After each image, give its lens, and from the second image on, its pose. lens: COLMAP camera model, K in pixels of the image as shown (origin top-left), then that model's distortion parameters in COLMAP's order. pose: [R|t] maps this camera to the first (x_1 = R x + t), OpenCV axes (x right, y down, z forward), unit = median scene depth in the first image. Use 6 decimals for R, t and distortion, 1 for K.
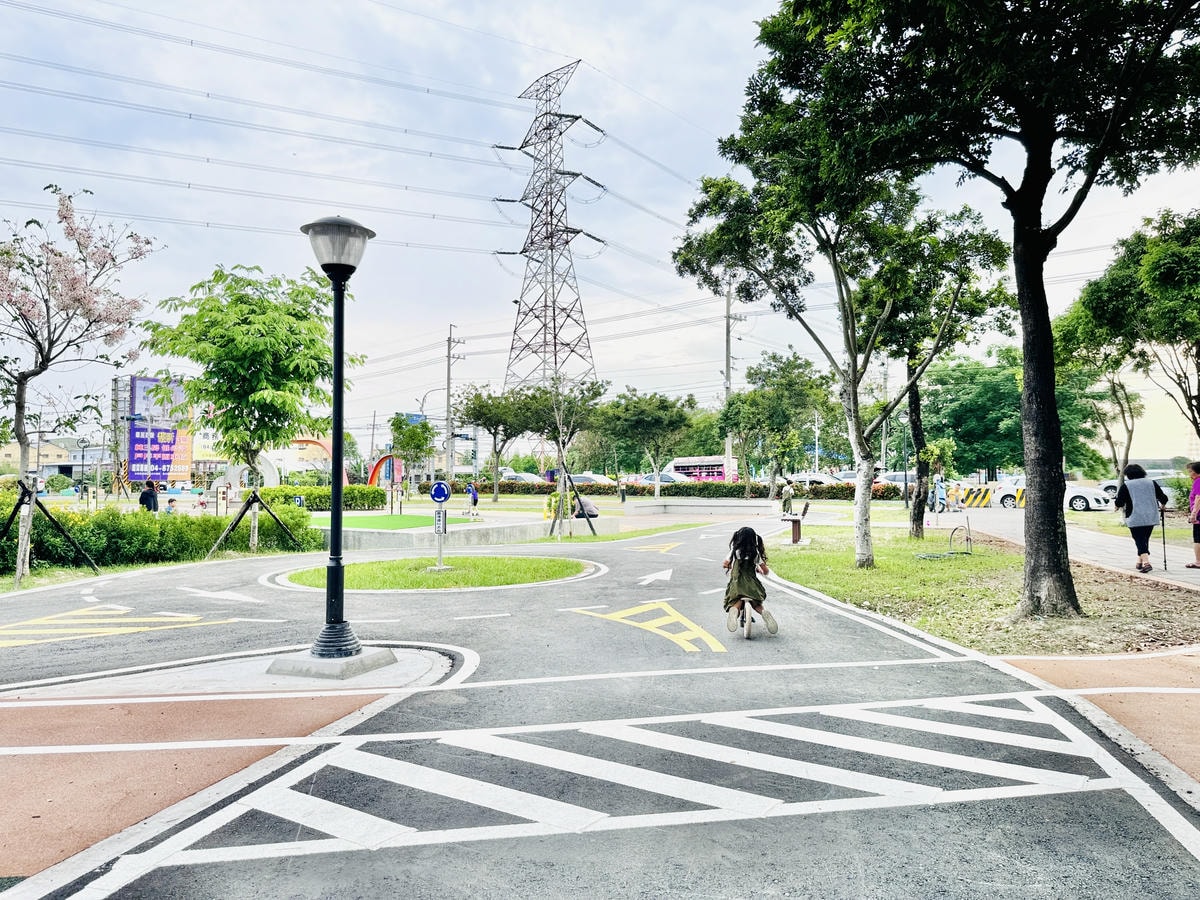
lens RADIAL K [[876.3, 0, 589.9], [0, 876.3, 444.3], [0, 0, 1]] dist [0.055701, -0.073309]
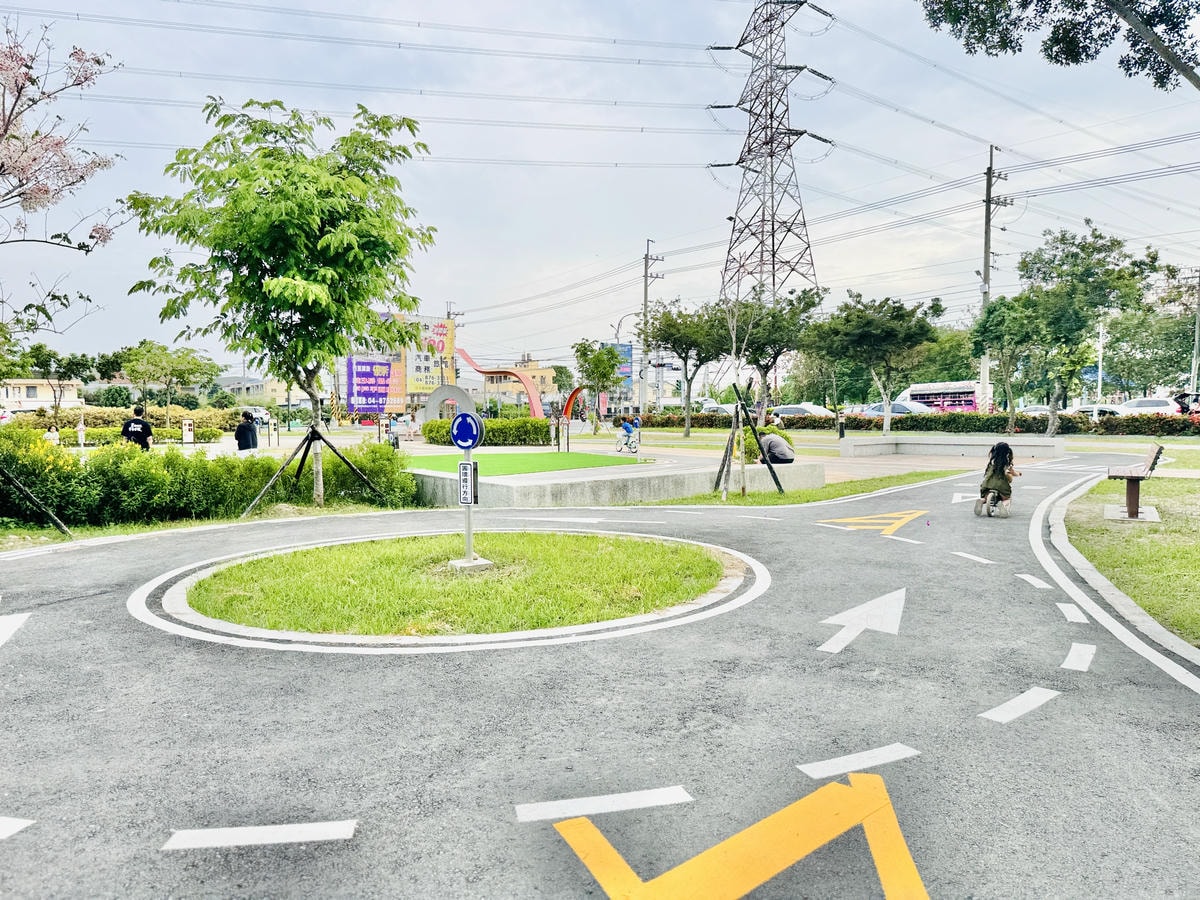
lens RADIAL K [[876.3, 0, 579.2], [0, 876.3, 458.5], [0, 0, 1]] dist [0.055701, -0.073309]
pose [[0.965860, 0.010285, -0.258862, 0.013085], [0.013792, 0.995753, 0.091026, 0.006770], [0.258699, -0.091488, 0.961616, 0.141127]]
